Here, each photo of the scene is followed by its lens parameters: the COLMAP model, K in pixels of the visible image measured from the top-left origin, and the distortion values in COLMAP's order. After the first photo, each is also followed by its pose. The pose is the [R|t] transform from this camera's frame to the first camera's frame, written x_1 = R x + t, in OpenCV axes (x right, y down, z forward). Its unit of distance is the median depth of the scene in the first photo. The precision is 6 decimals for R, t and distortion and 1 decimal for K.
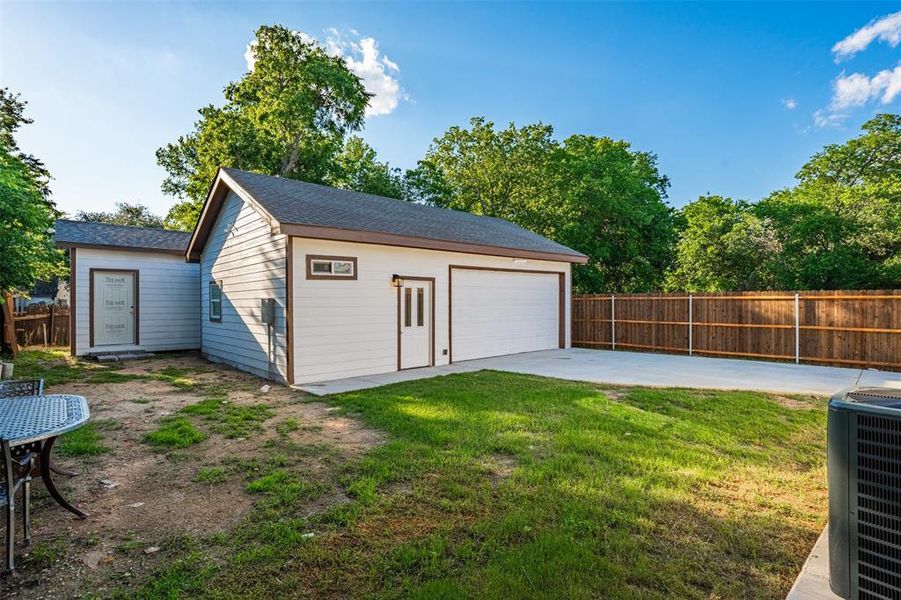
lens RADIAL K [[439.2, 0, 450.5], [0, 439.2, 300.0], [0, 0, 1]] dist [-0.001047, 0.000174]
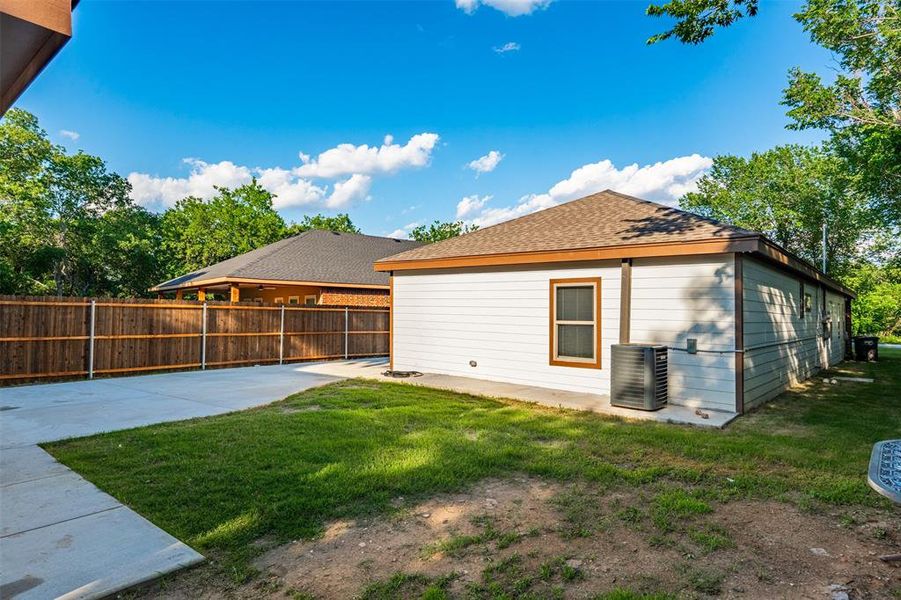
lens RADIAL K [[542.4, 0, 421.6], [0, 542.4, 299.8], [0, 0, 1]] dist [0.001487, -0.000980]
pose [[-0.124526, 0.029046, 0.991791, -0.556409], [-0.015102, 0.999400, -0.031165, 0.009449], [-0.992101, -0.018859, -0.124013, 0.633305]]
